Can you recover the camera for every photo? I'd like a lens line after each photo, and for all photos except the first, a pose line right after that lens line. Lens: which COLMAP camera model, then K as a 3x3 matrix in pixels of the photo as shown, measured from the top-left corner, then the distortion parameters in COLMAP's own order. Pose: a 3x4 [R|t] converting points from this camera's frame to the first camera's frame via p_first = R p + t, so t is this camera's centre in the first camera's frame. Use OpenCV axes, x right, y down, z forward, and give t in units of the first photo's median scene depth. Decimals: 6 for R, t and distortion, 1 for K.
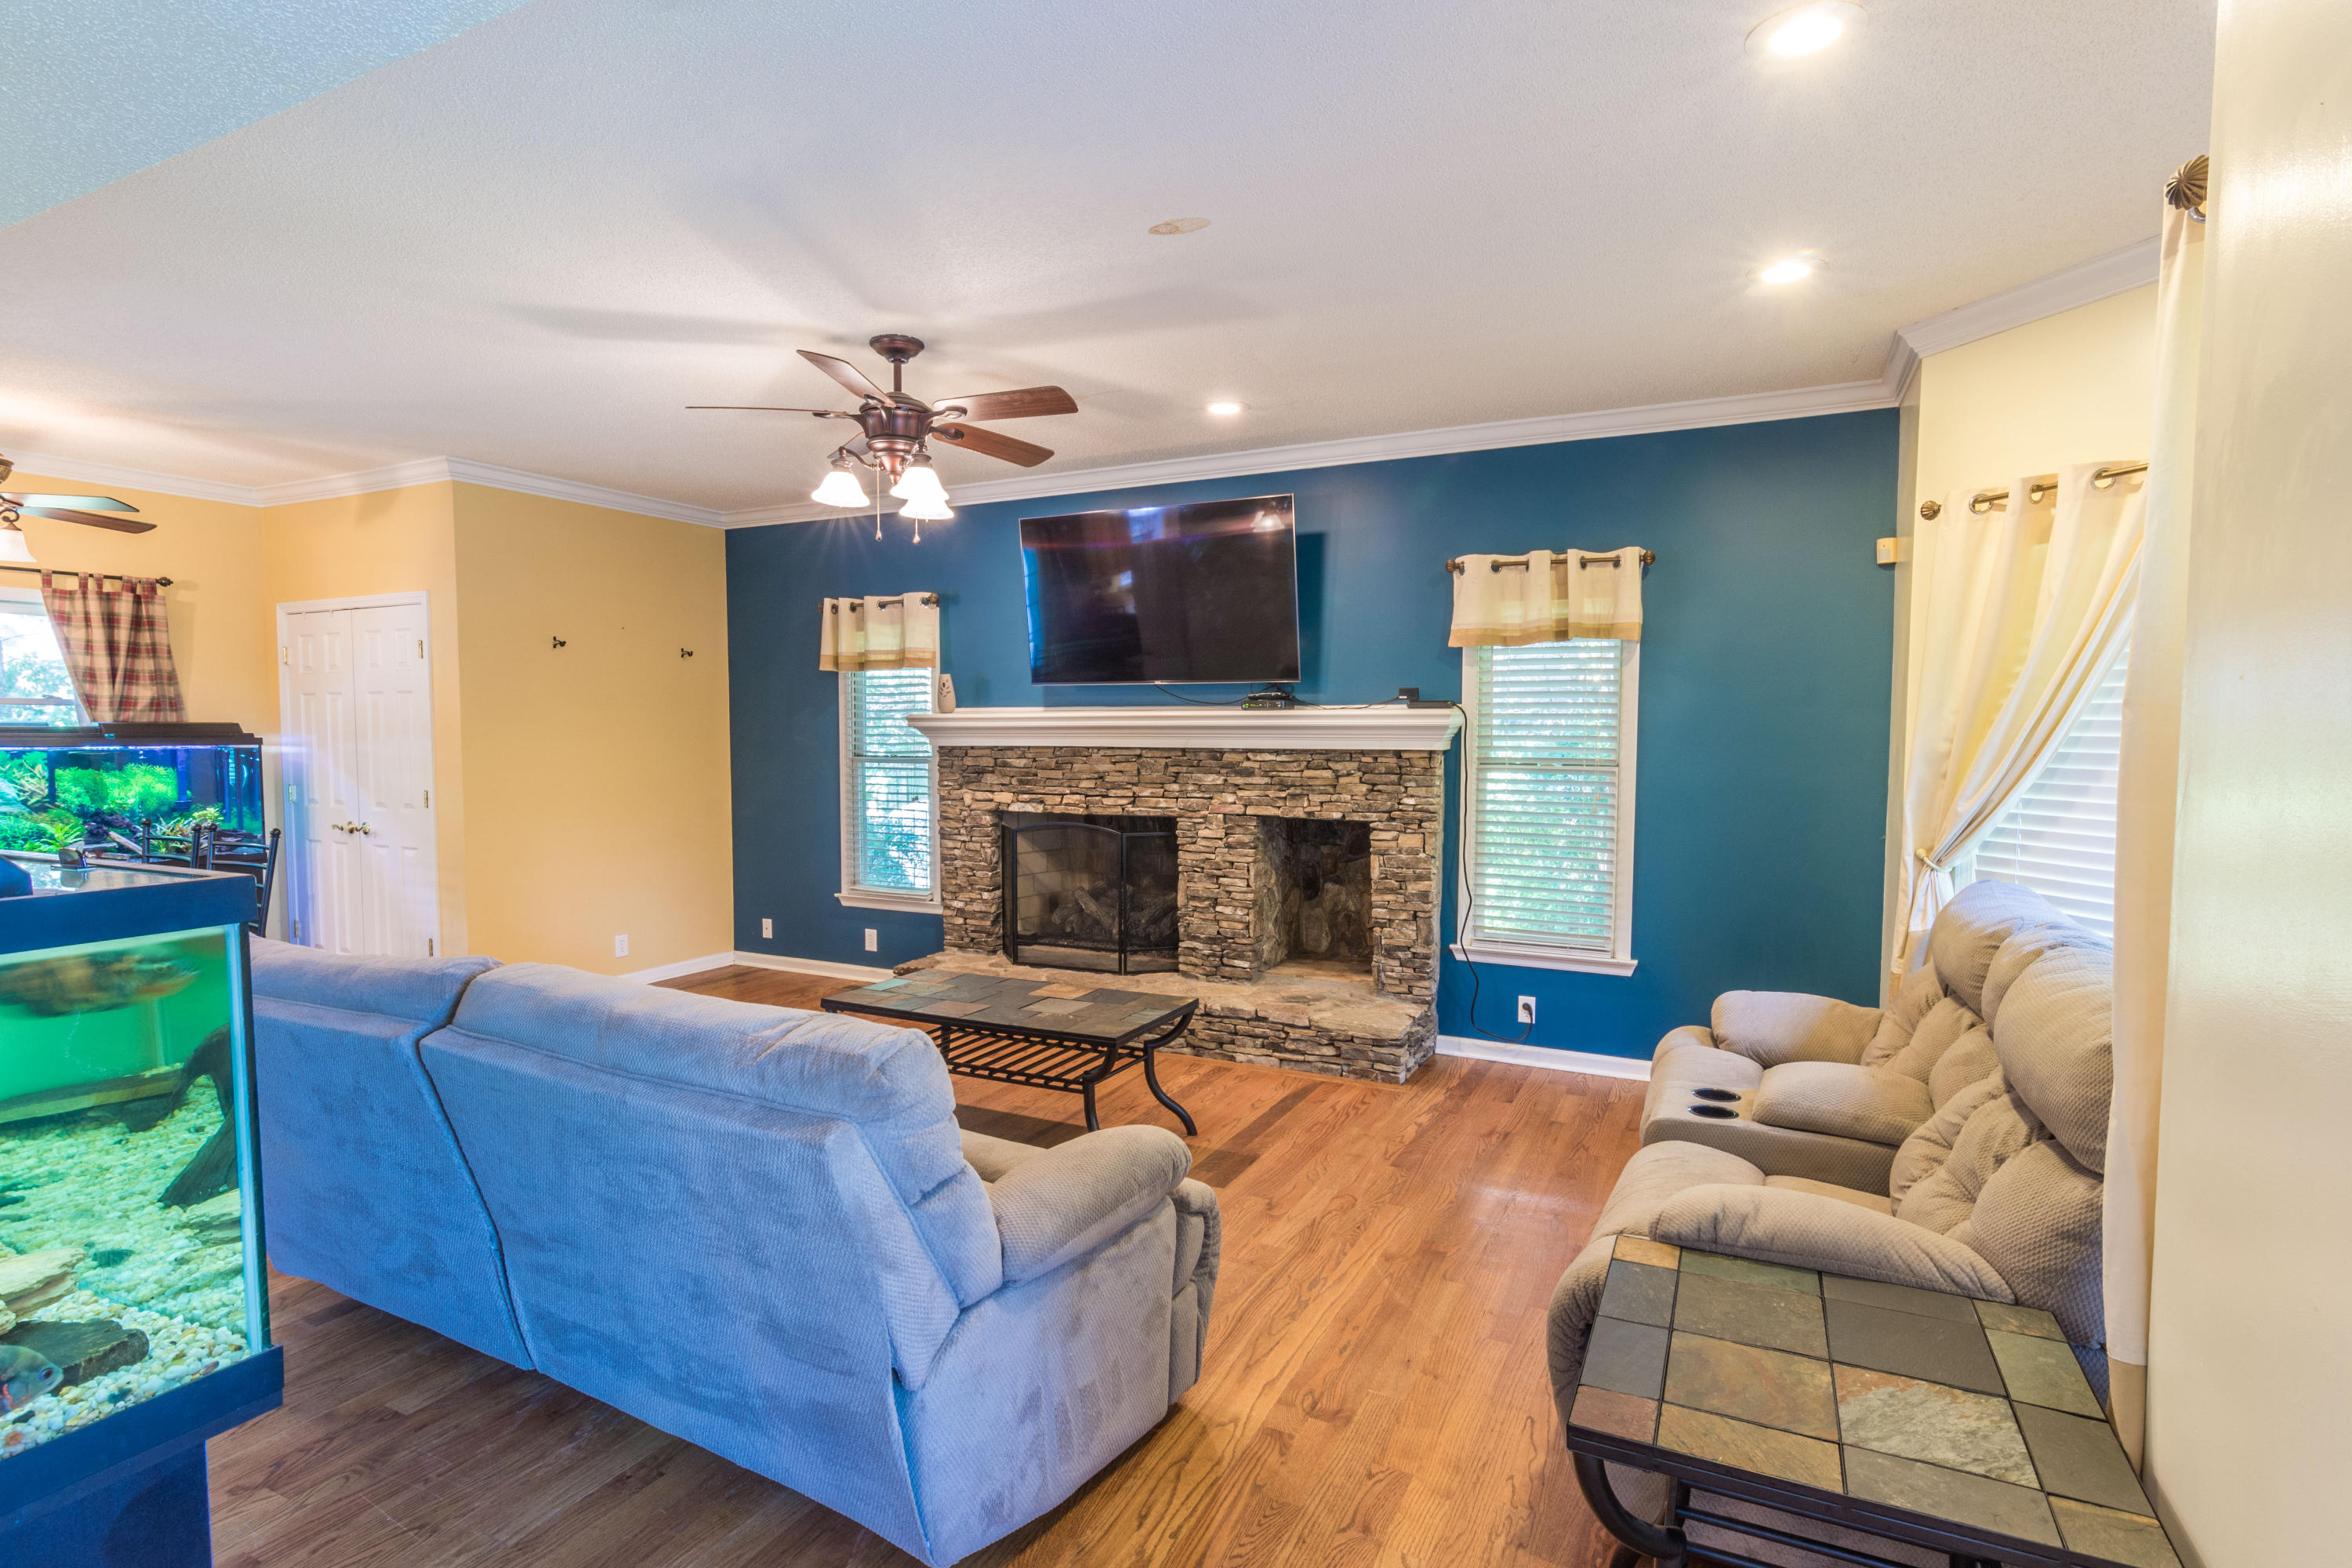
lens RADIAL K [[1157.3, 0, 1176.0], [0, 1157.3, 784.0], [0, 0, 1]] dist [0.015573, 0.000917]
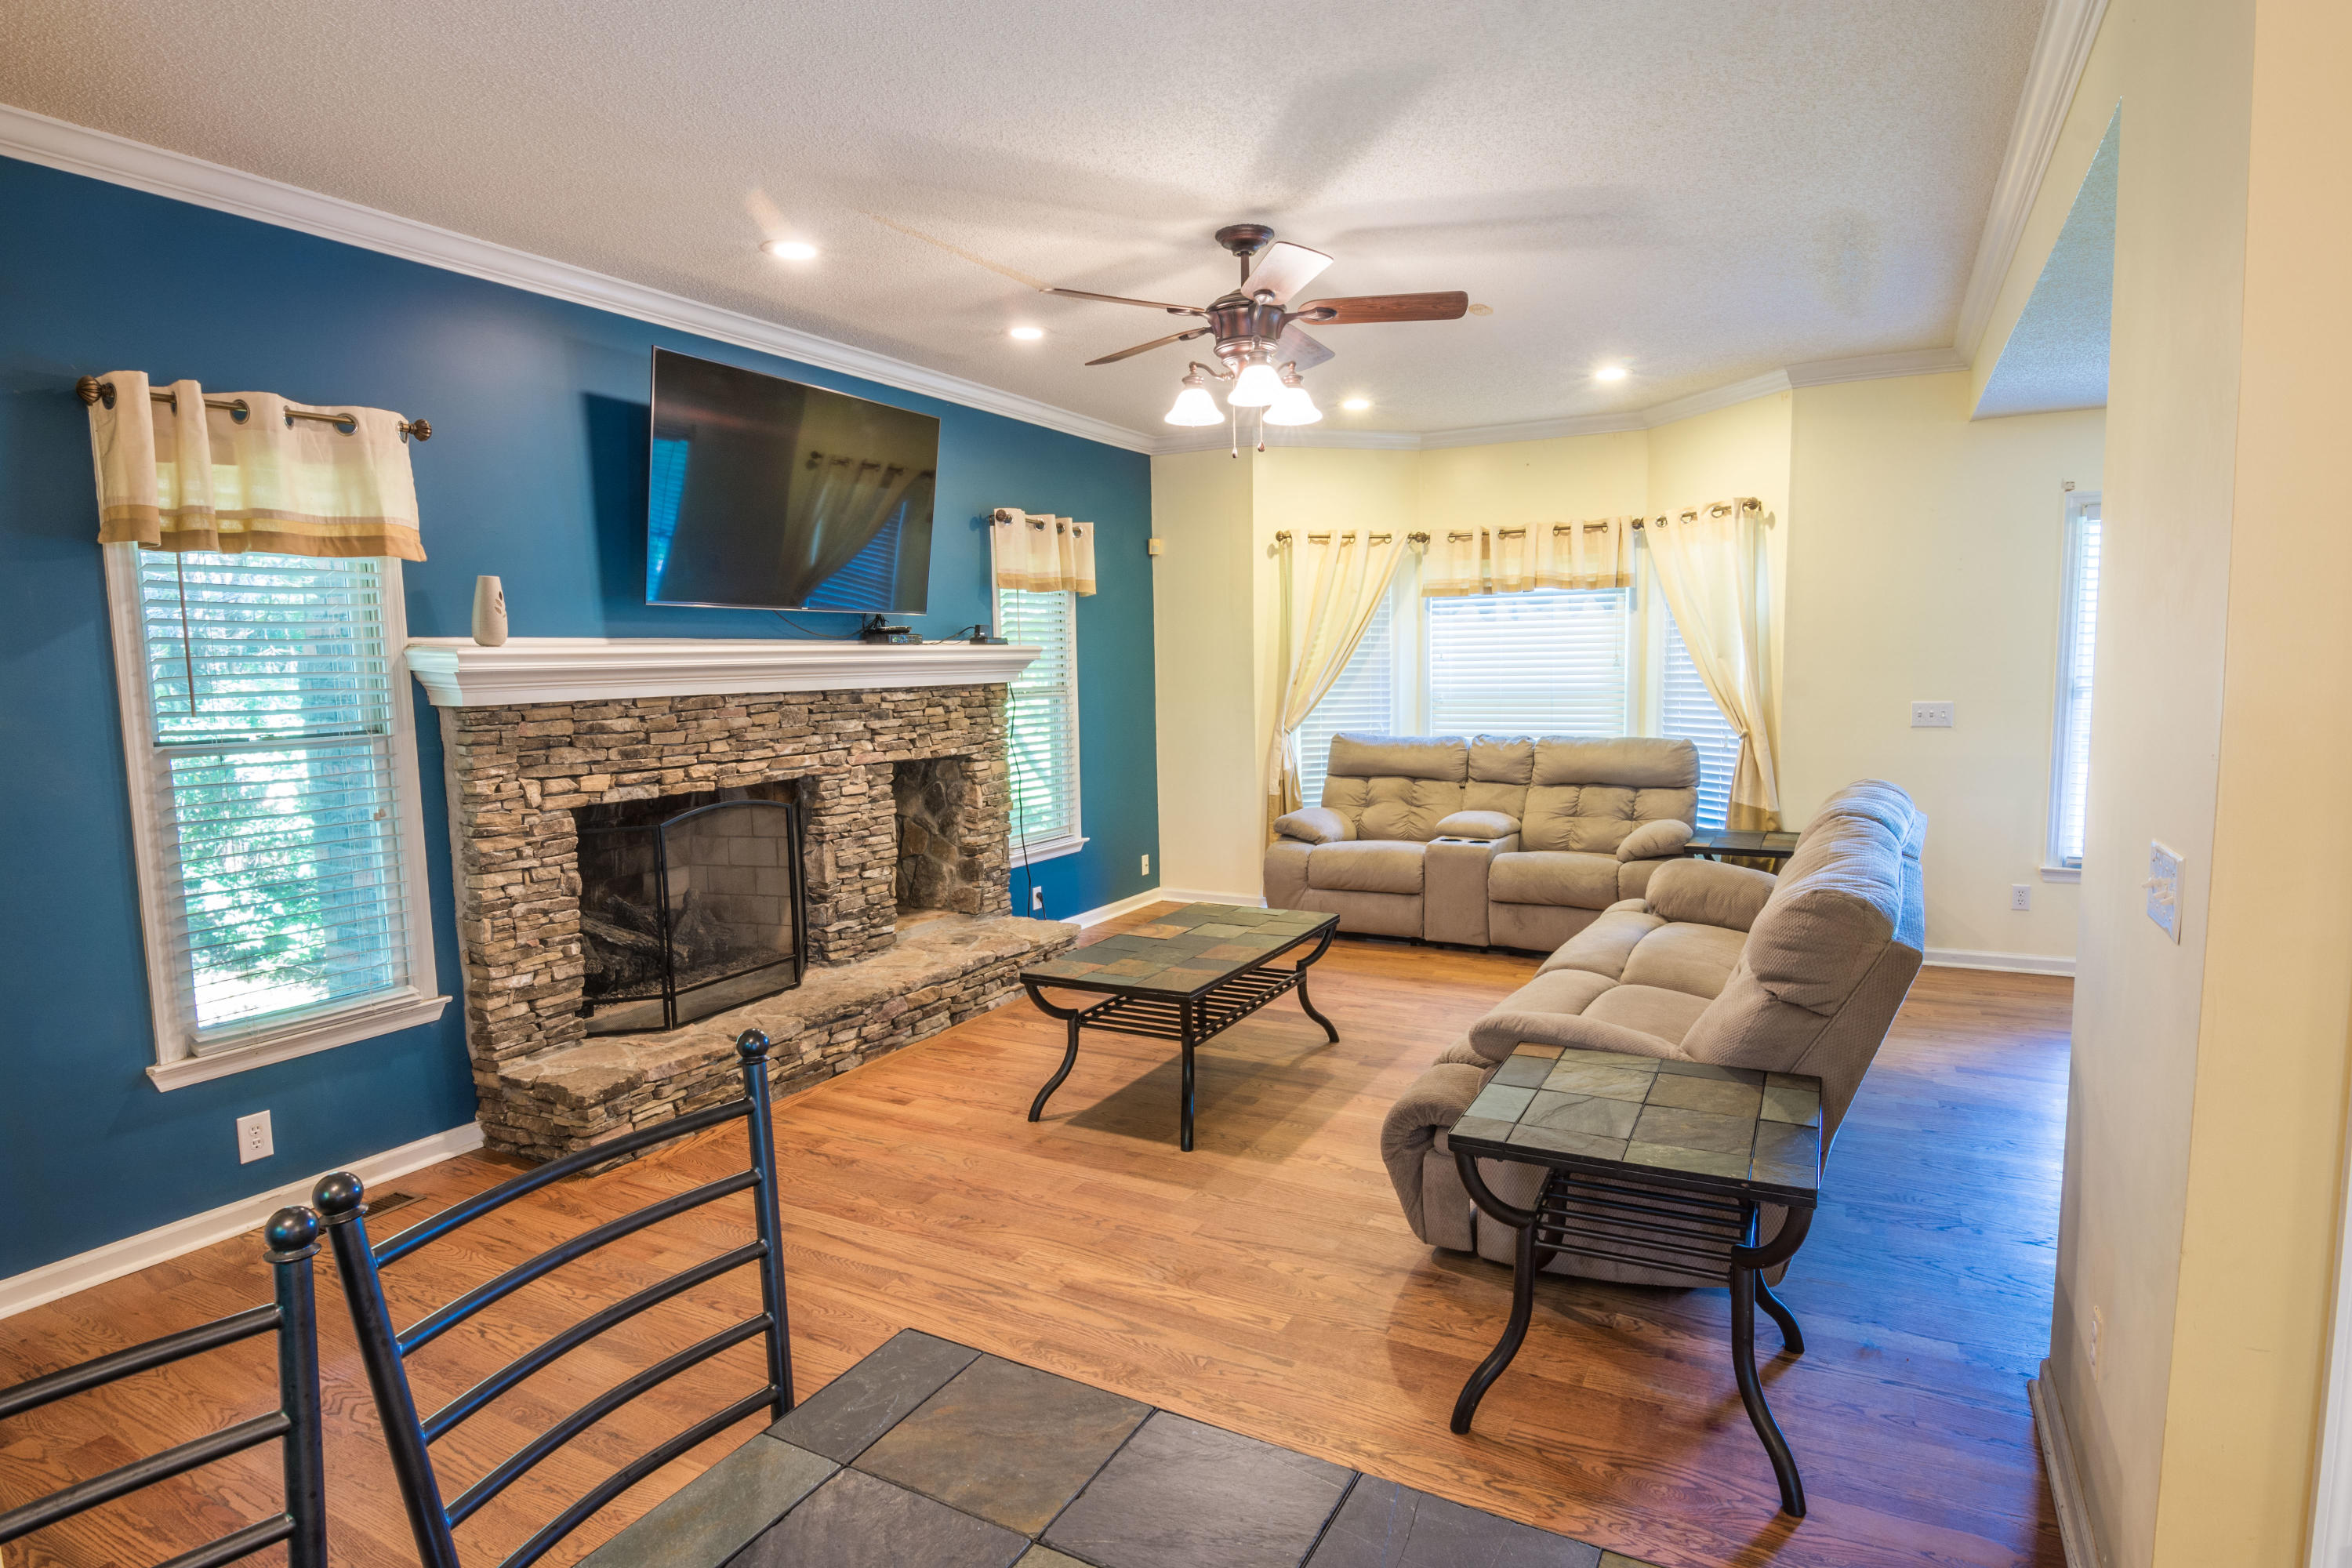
lens RADIAL K [[1249.6, 0, 1176.0], [0, 1249.6, 784.0], [0, 0, 1]] dist [-0.001993, -0.000517]
pose [[0.041447, -0.099860, 0.994138, -0.869931], [0.070457, 0.992808, 0.096789, -0.033441], [-0.996653, 0.066033, 0.048185, 0.712860]]
